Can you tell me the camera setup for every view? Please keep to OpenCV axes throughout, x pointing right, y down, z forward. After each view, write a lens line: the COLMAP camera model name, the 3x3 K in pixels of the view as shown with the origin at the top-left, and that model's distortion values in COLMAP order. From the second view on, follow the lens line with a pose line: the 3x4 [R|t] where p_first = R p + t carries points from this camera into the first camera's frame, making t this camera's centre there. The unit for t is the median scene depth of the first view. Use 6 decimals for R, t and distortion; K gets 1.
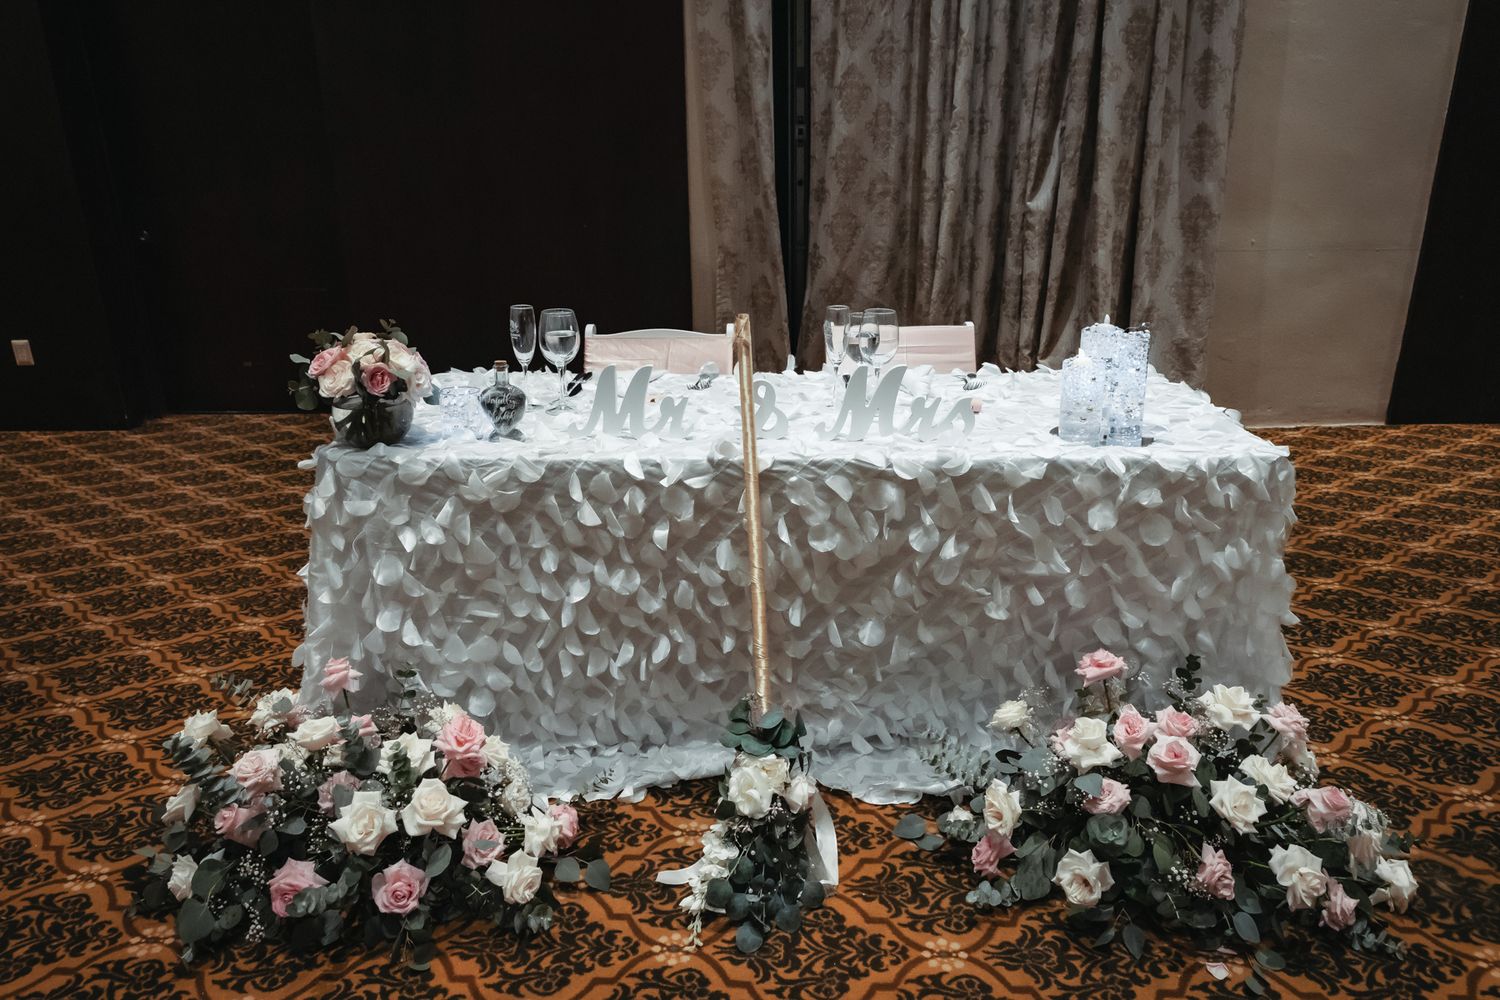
lens RADIAL K [[997.3, 0, 750.0], [0, 997.3, 500.0], [0, 0, 1]] dist [-0.001792, -0.001640]
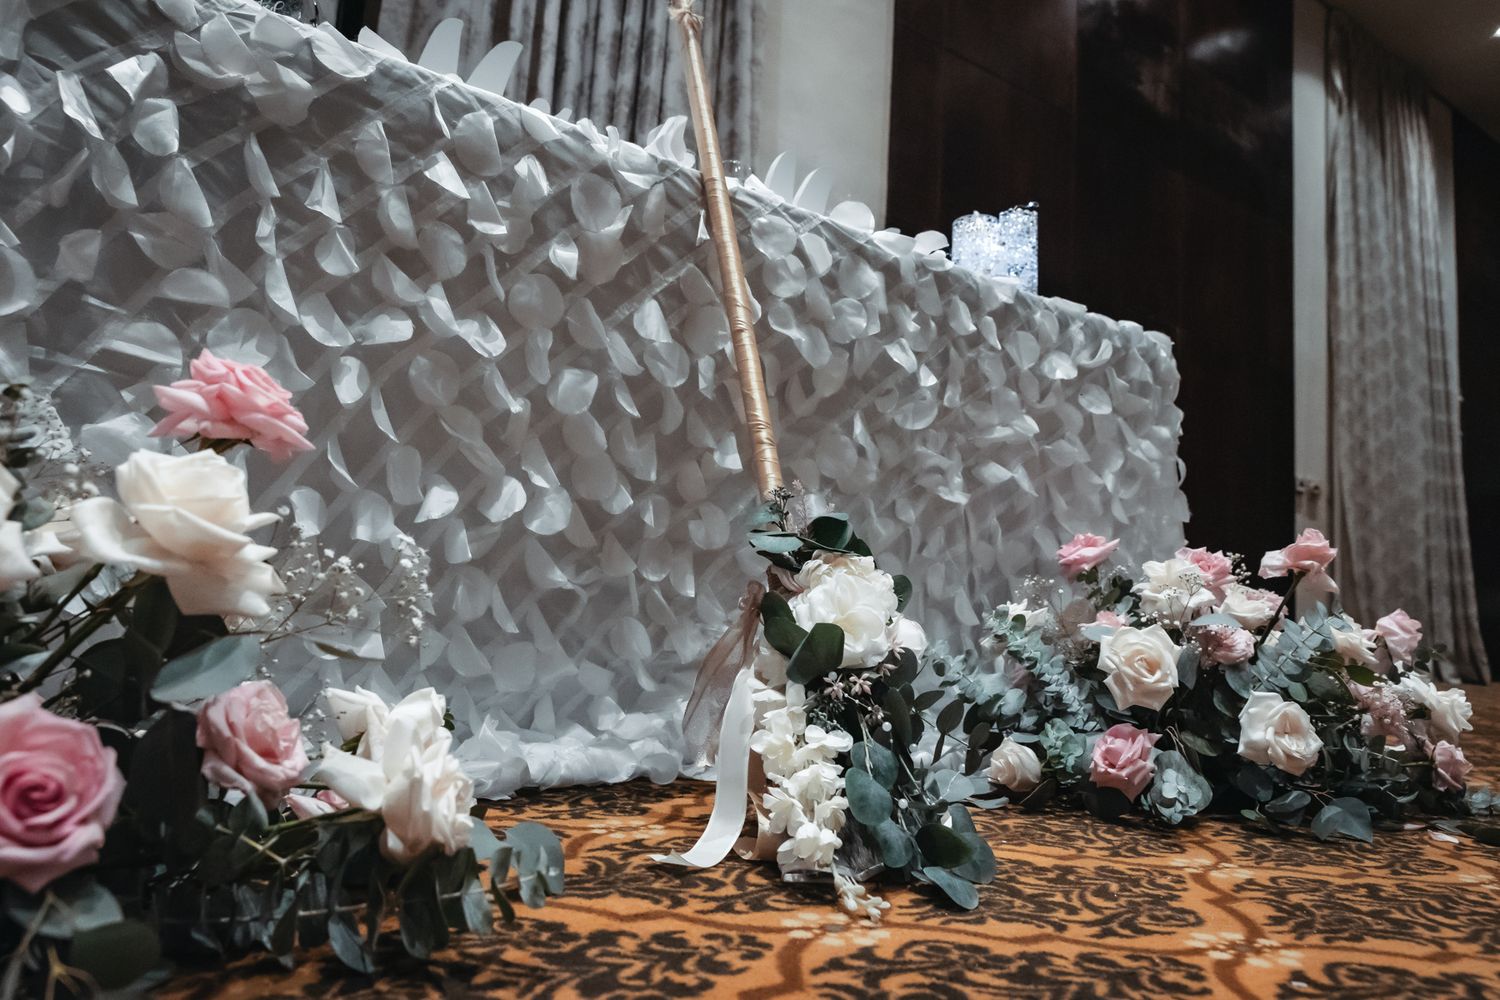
lens RADIAL K [[997.3, 0, 750.0], [0, 997.3, 500.0], [0, 0, 1]] dist [-0.001792, -0.001640]
pose [[0.792775, 0.139430, 0.593352, -0.327561], [0.121693, 0.917676, -0.378236, 0.396183], [-0.597242, 0.372063, 0.710543, 0.596379]]
